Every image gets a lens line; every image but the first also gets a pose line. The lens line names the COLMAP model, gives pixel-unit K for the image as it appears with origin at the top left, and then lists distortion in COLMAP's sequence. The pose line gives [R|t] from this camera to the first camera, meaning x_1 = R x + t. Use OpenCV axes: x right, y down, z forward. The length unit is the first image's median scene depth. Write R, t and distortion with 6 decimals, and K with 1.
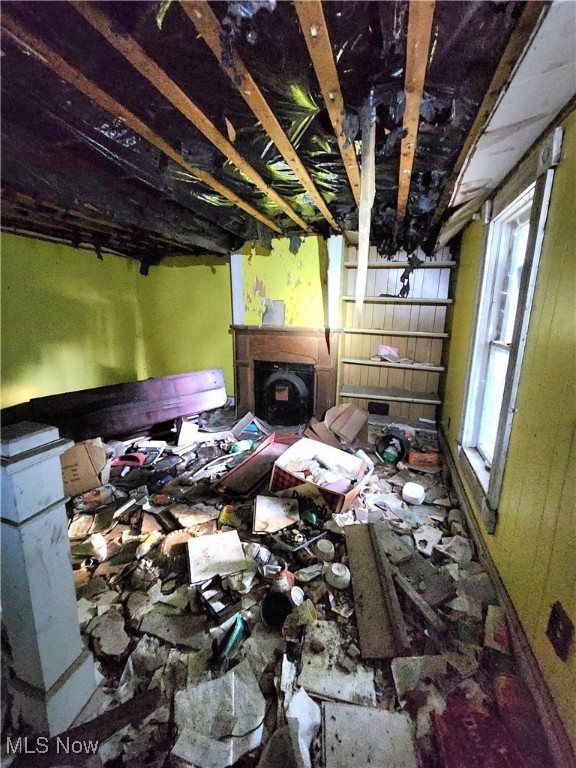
lens RADIAL K [[315.4, 0, 288.0], [0, 315.4, 384.0], [0, 0, 1]] dist [0.000792, 0.000610]
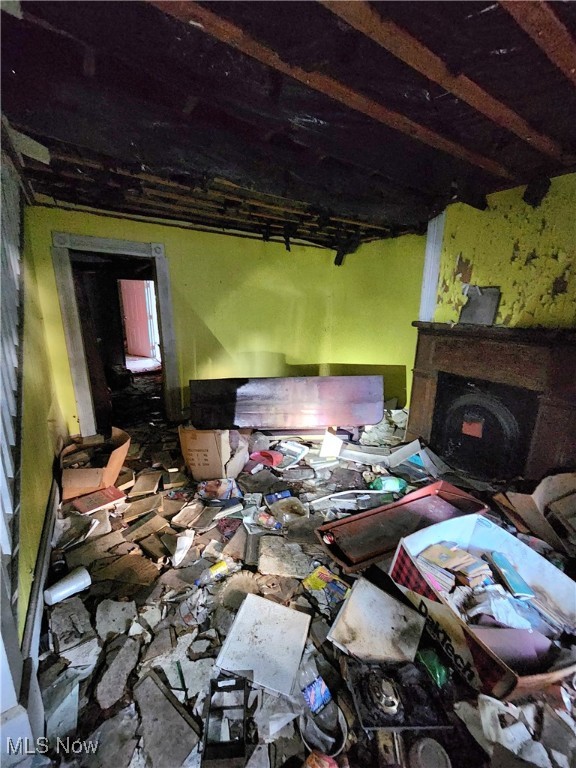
lens RADIAL K [[313.9, 0, 287.0], [0, 313.9, 382.4], [0, 0, 1]] dist [-0.001384, -0.000484]
pose [[0.768840, 0.159995, -0.619101, 0.109783], [-0.154902, 0.985955, 0.062434, -0.060156], [0.620395, 0.047898, 0.782825, 0.317799]]
